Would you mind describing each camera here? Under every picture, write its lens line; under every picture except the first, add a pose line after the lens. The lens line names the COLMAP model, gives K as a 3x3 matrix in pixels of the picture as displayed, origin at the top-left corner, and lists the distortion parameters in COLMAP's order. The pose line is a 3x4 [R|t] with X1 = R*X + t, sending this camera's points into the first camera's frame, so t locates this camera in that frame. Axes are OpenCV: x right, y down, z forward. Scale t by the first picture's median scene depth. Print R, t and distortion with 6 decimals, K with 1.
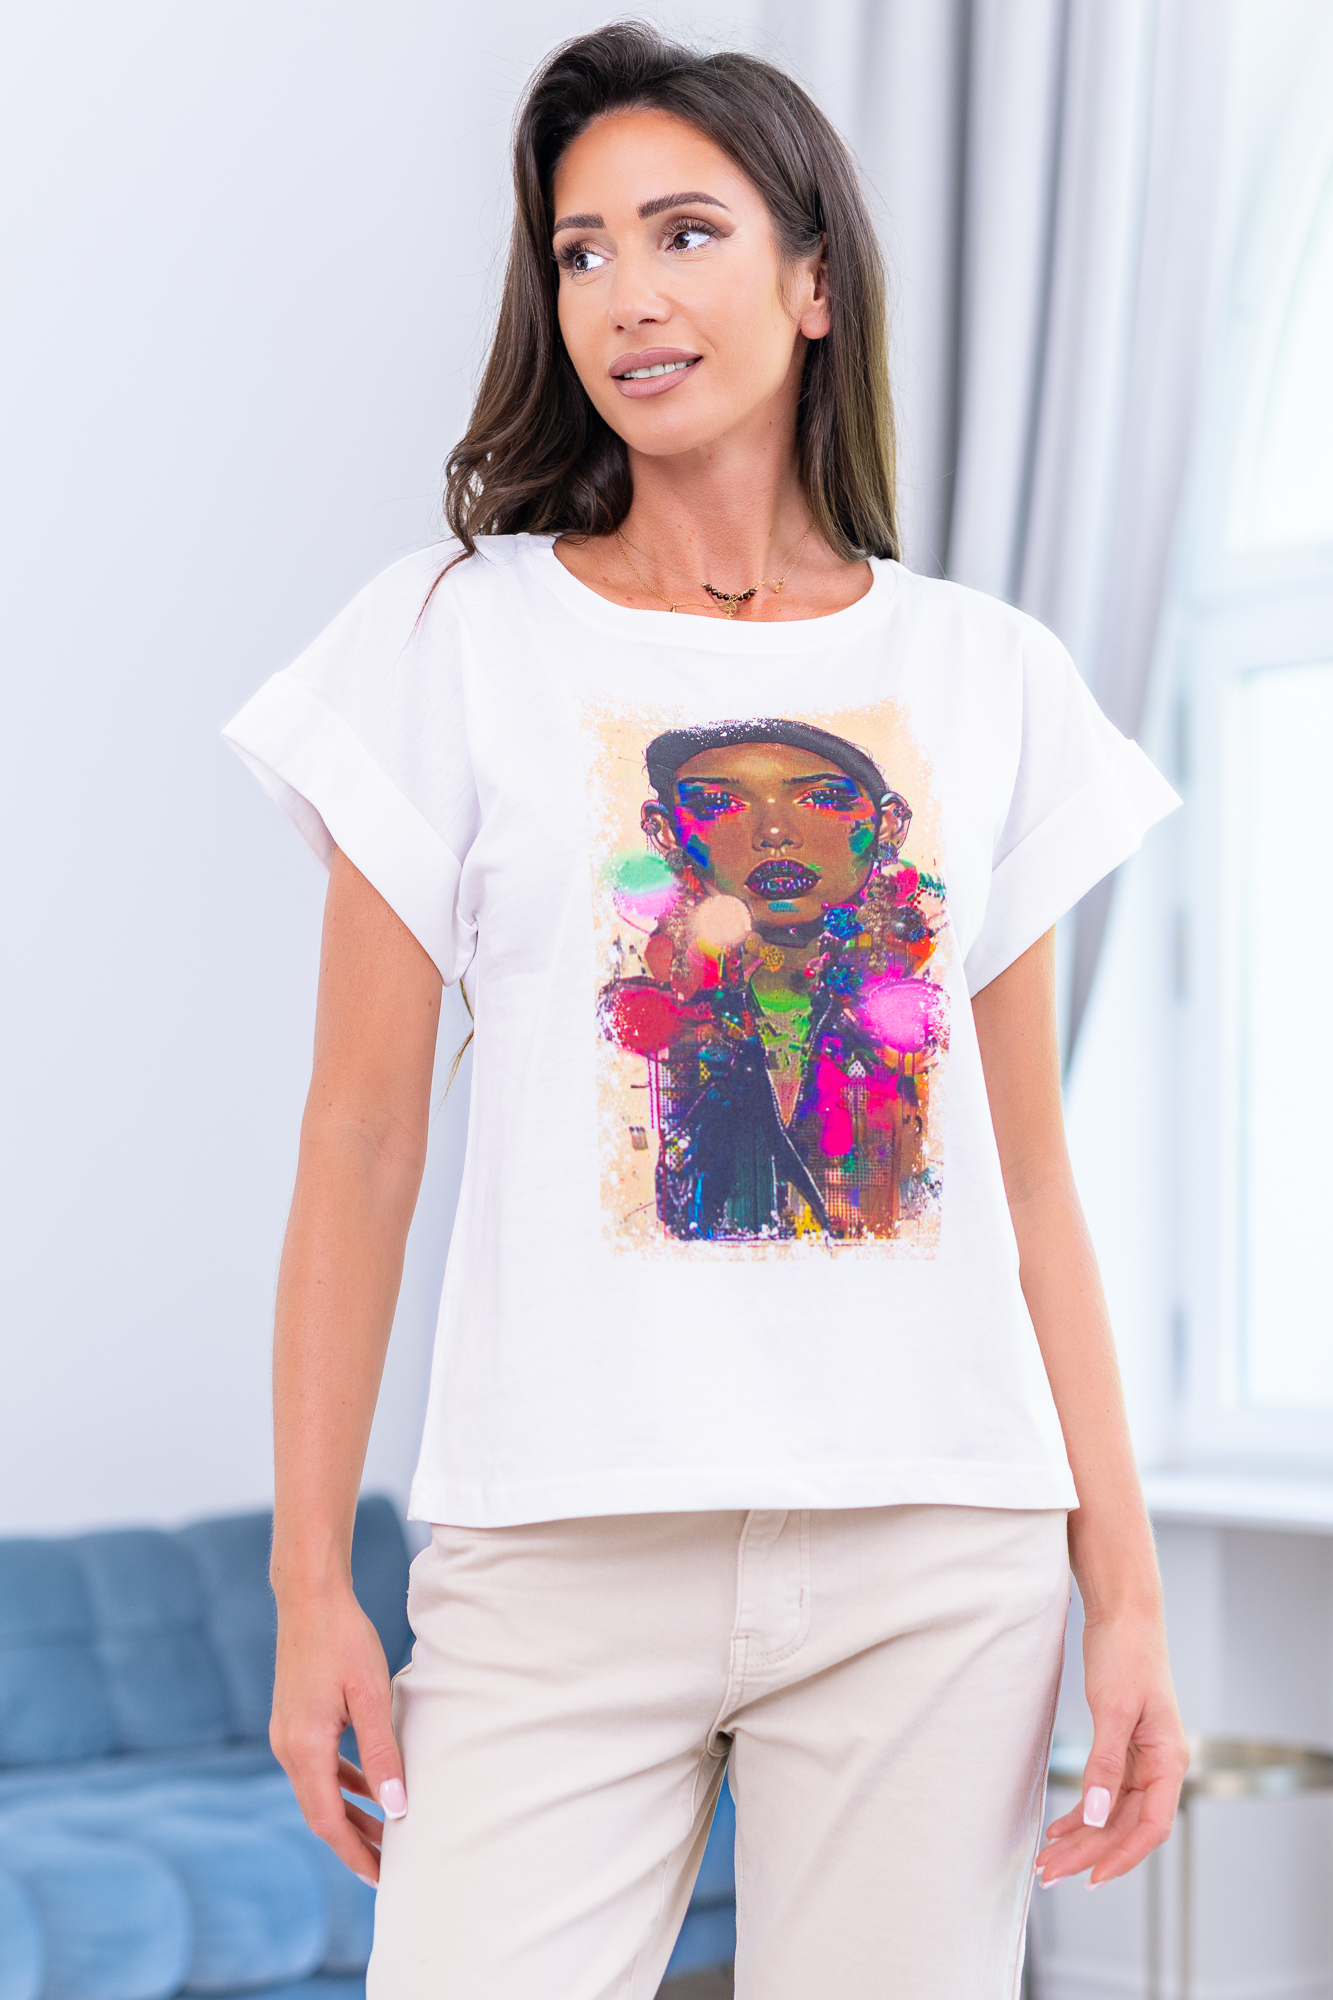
lens RADIAL K [[2869.2, 0, 686.6], [0, 2869.2, 1010.6], [0, 0, 1]] dist [0.365186, 0.000000]
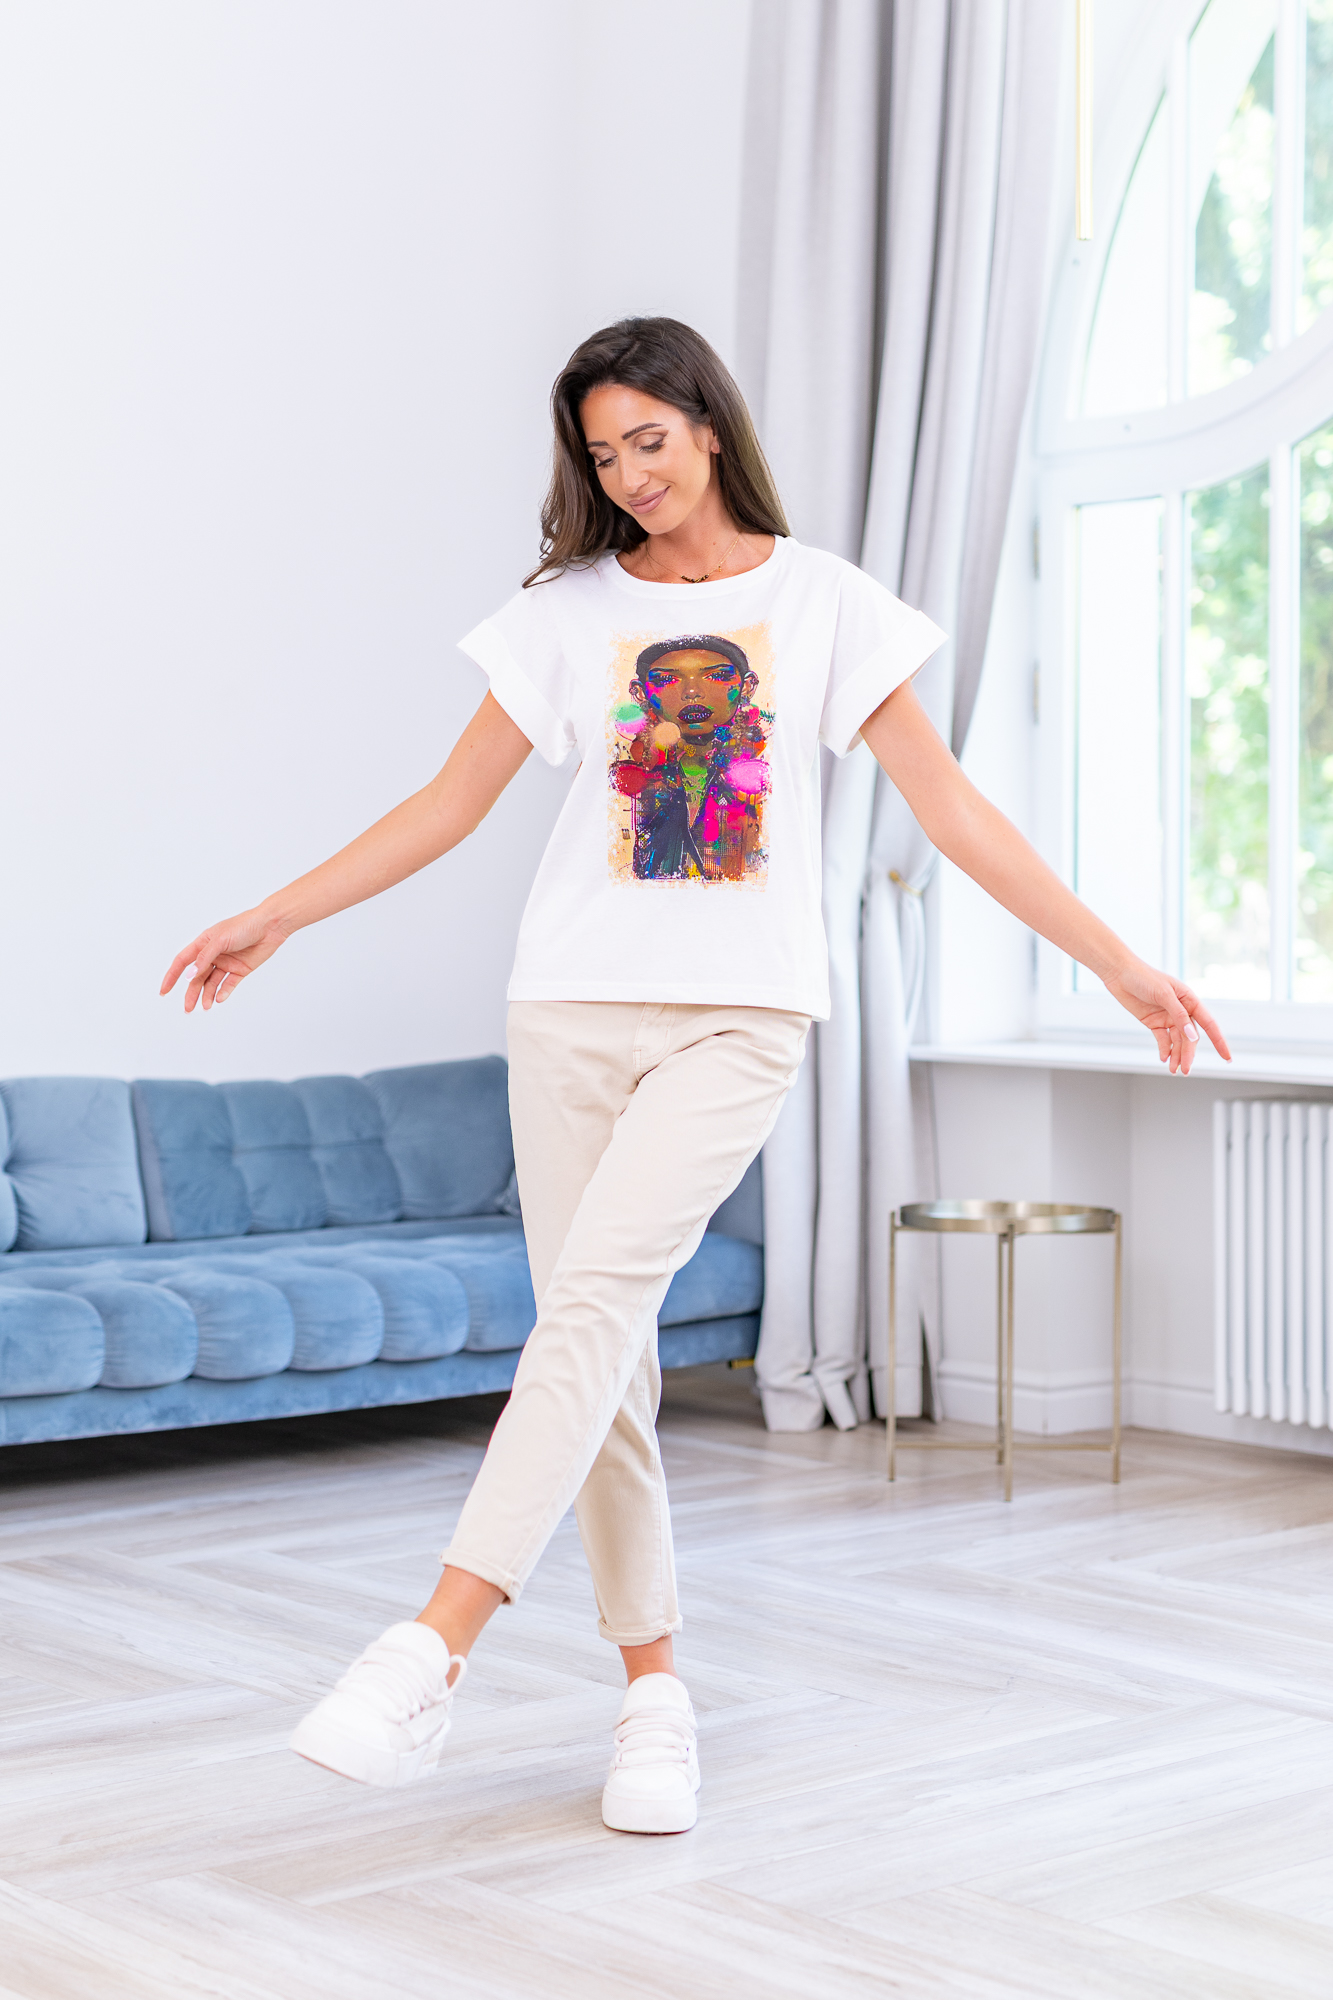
lens RADIAL K [[2077.8, 0, 655.6], [0, 2077.8, 993.7], [0, 0, 1]] dist [0.009802, 0.000000]
pose [[0.999558, 0.007602, -0.028734, 0.050319], [-0.003745, 0.991248, 0.131958, -0.043133], [0.029486, -0.131792, 0.990839, -0.576798]]
